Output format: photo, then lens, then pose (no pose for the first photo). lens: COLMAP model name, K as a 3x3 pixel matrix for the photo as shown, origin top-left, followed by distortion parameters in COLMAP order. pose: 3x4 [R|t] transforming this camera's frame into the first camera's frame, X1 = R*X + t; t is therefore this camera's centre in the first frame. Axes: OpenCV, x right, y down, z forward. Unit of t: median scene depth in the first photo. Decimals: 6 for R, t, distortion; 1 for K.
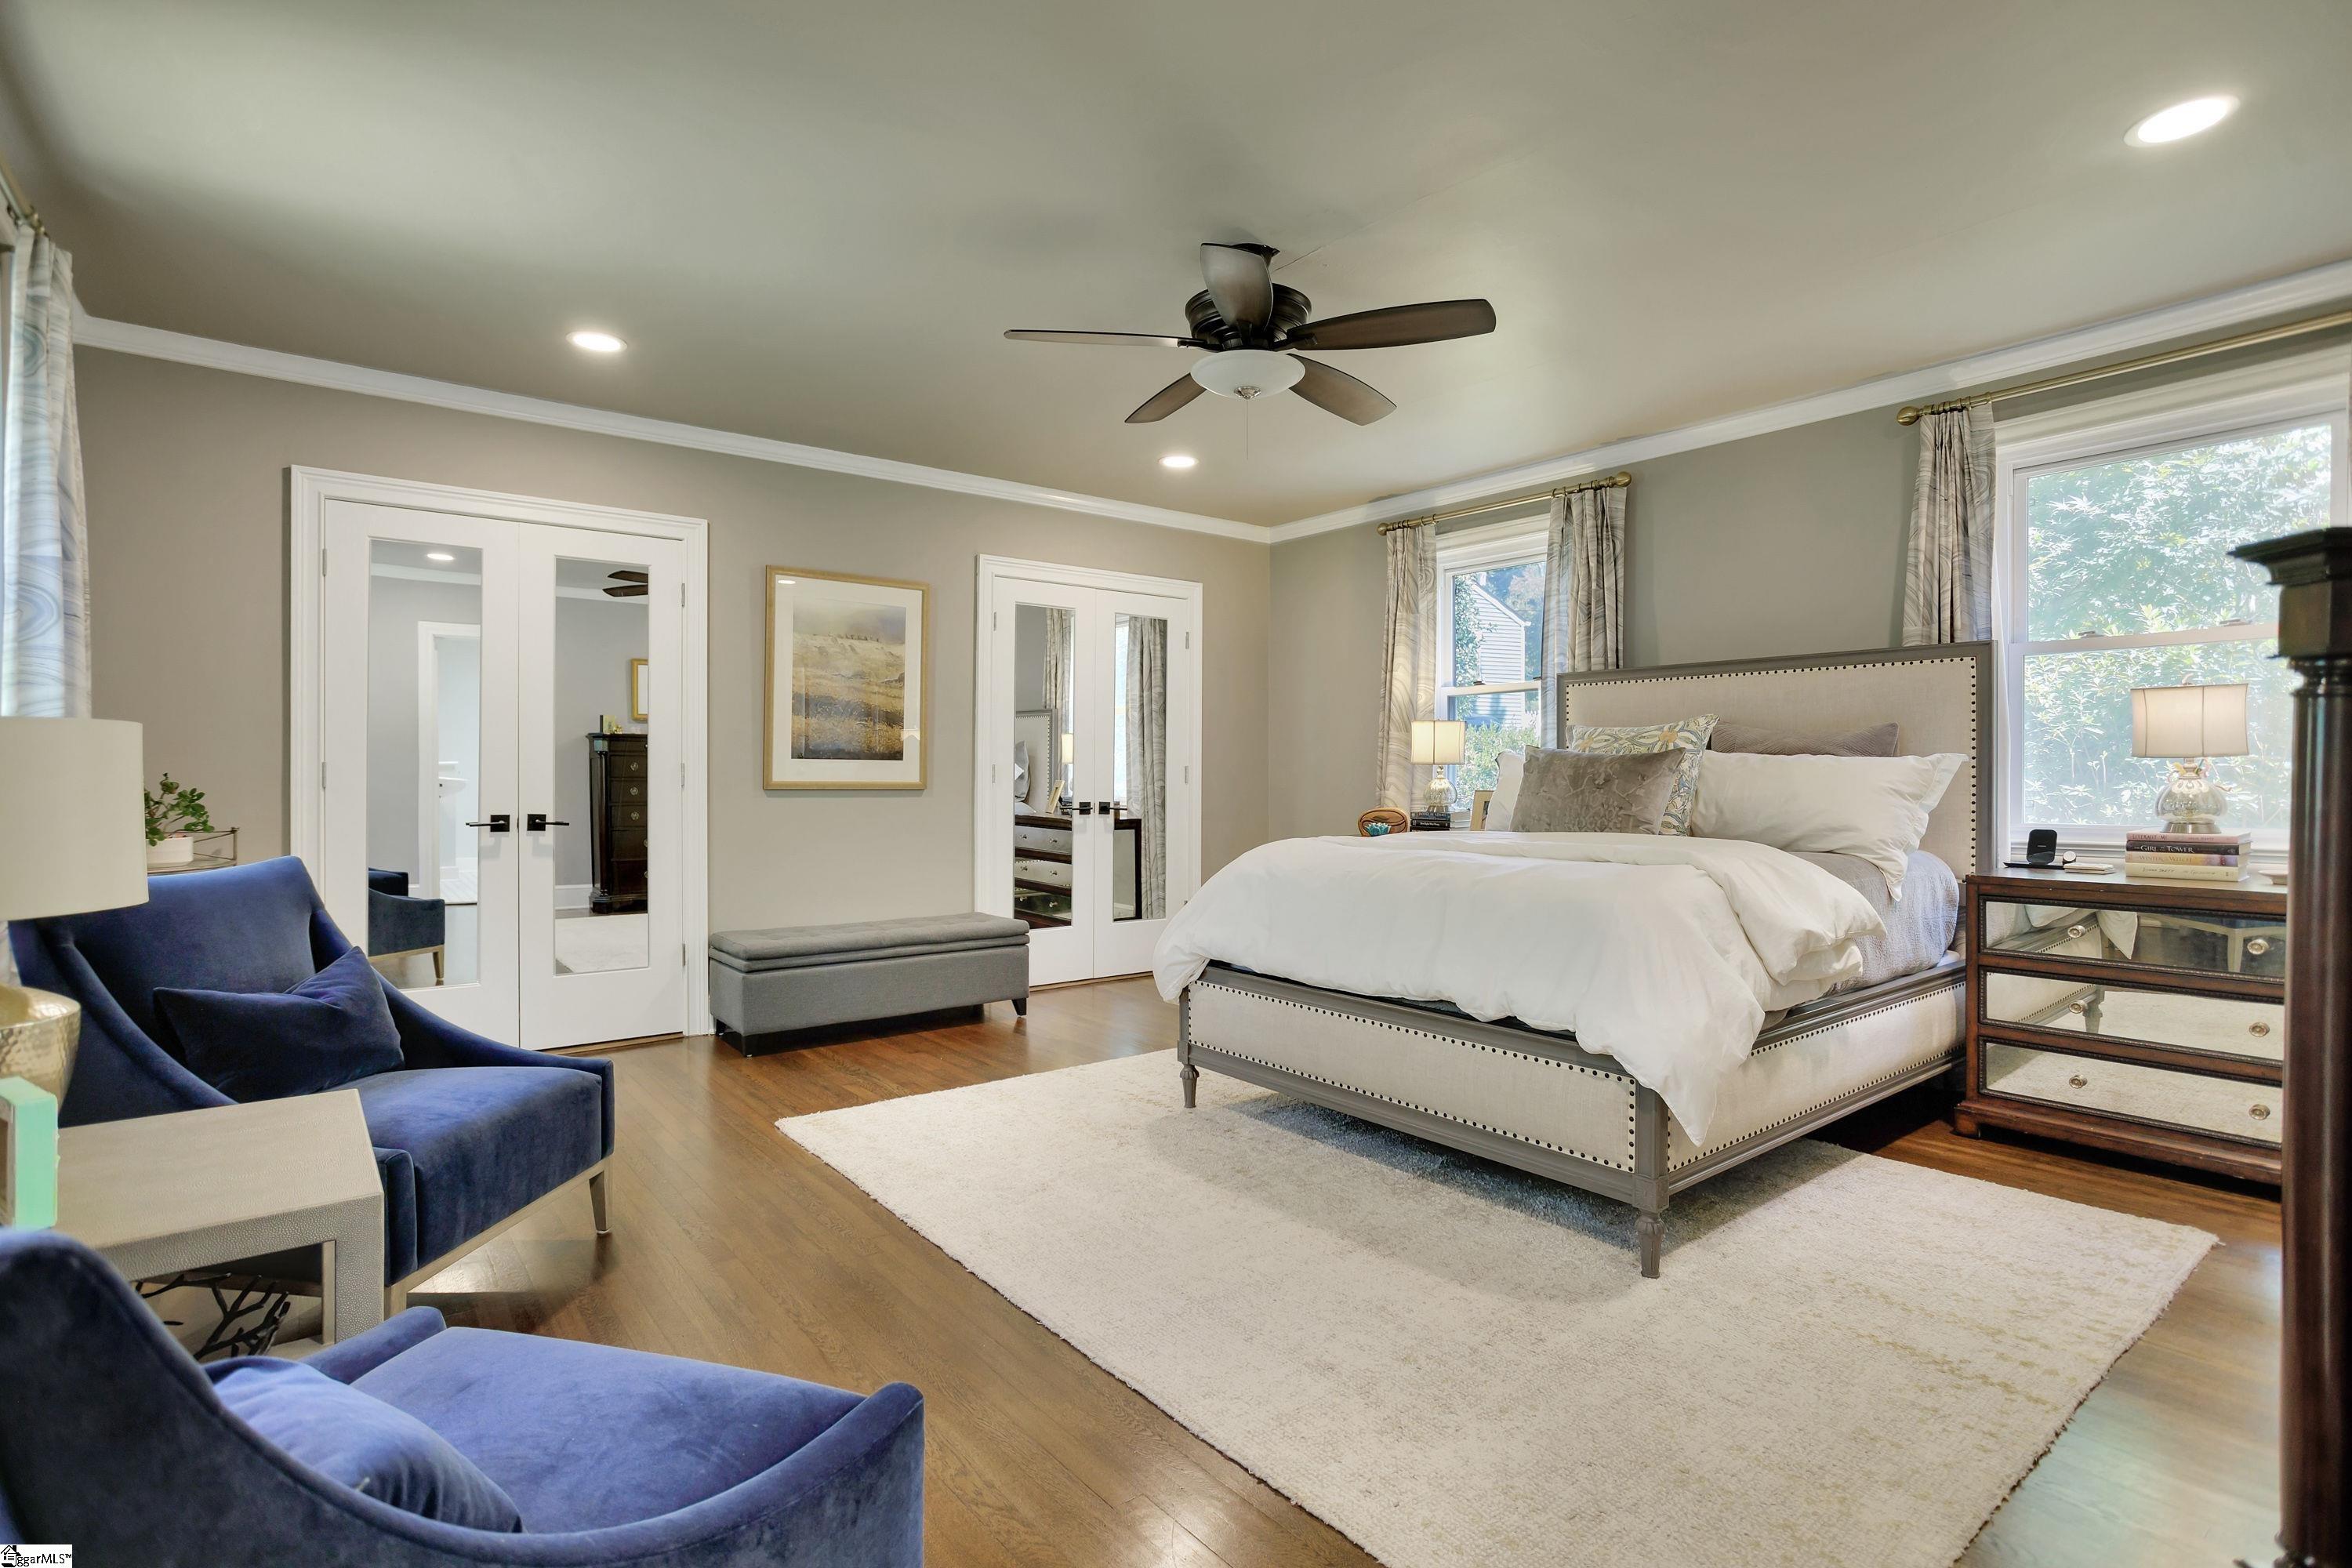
lens RADIAL K [[1121.8, 0, 1176.0], [0, 1121.8, 784.0], [0, 0, 1]] dist [-0.023893, 0.000091]
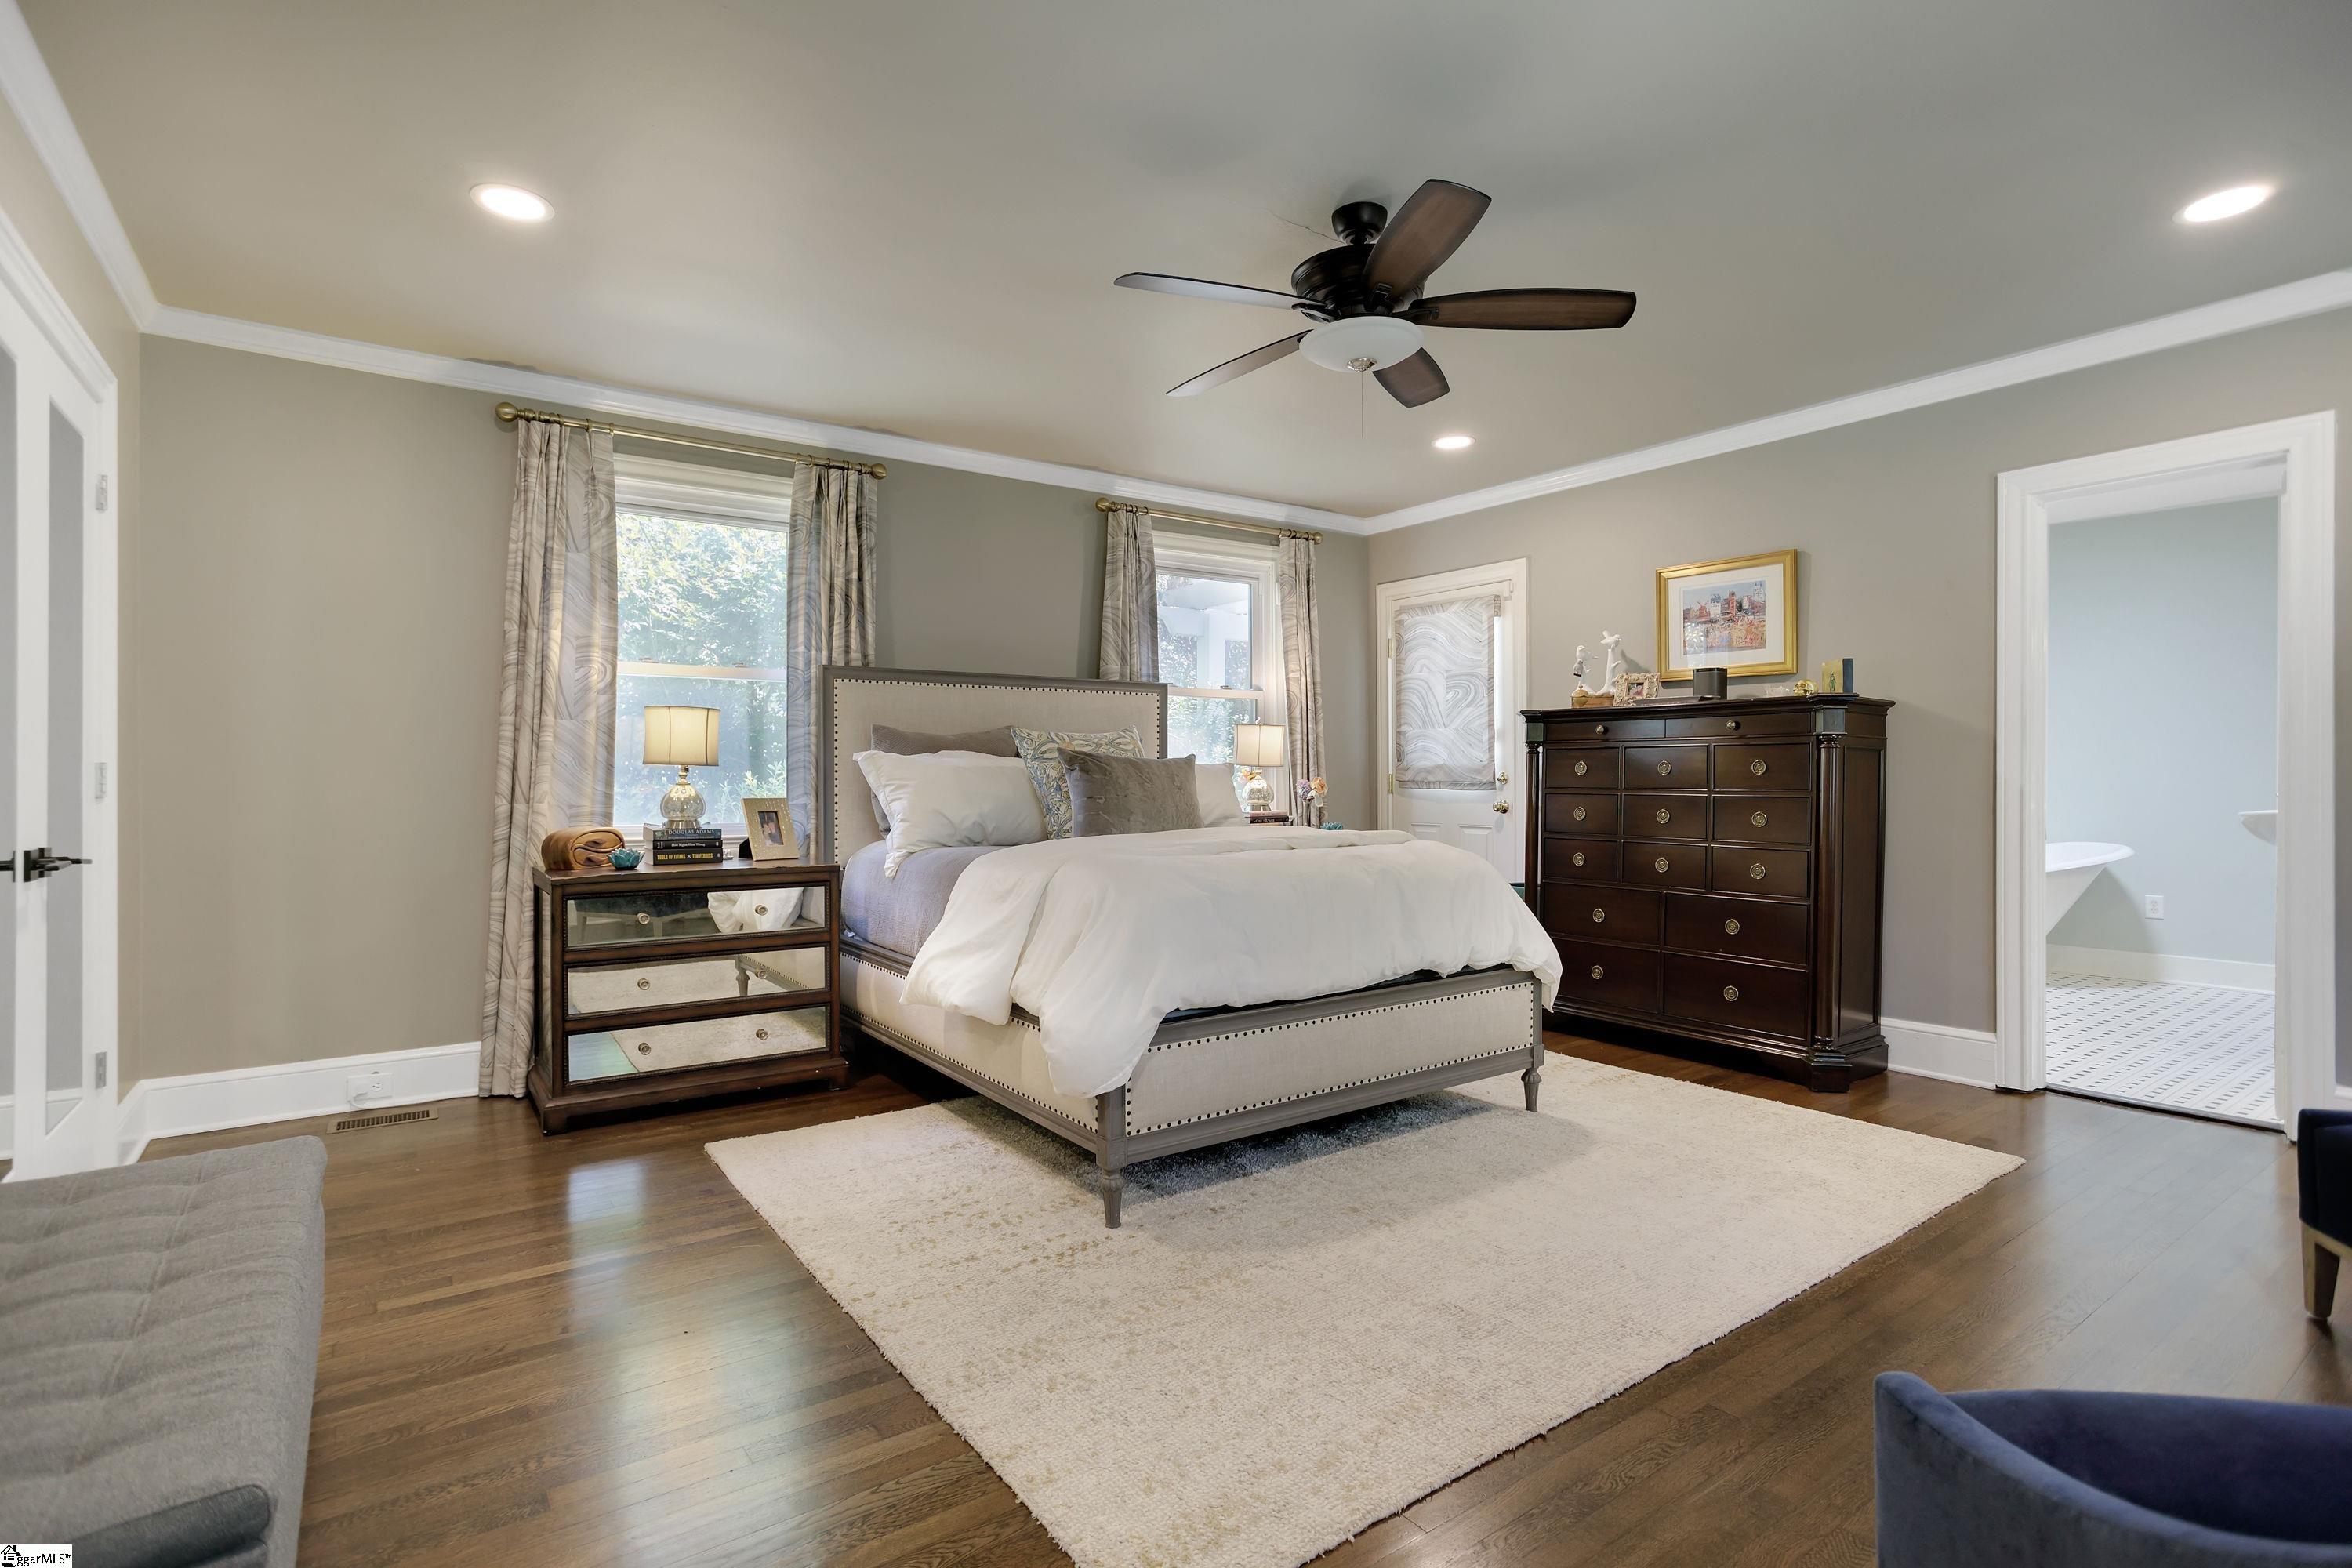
lens RADIAL K [[1121.8, 0, 1176.0], [0, 1121.8, 784.0], [0, 0, 1]] dist [-0.023893, 0.000091]
pose [[0.057611, -0.004142, 0.998331, -0.755201], [0.013052, 0.999909, 0.003395, -0.005567], [-0.998254, 0.012835, 0.057660, 0.956721]]
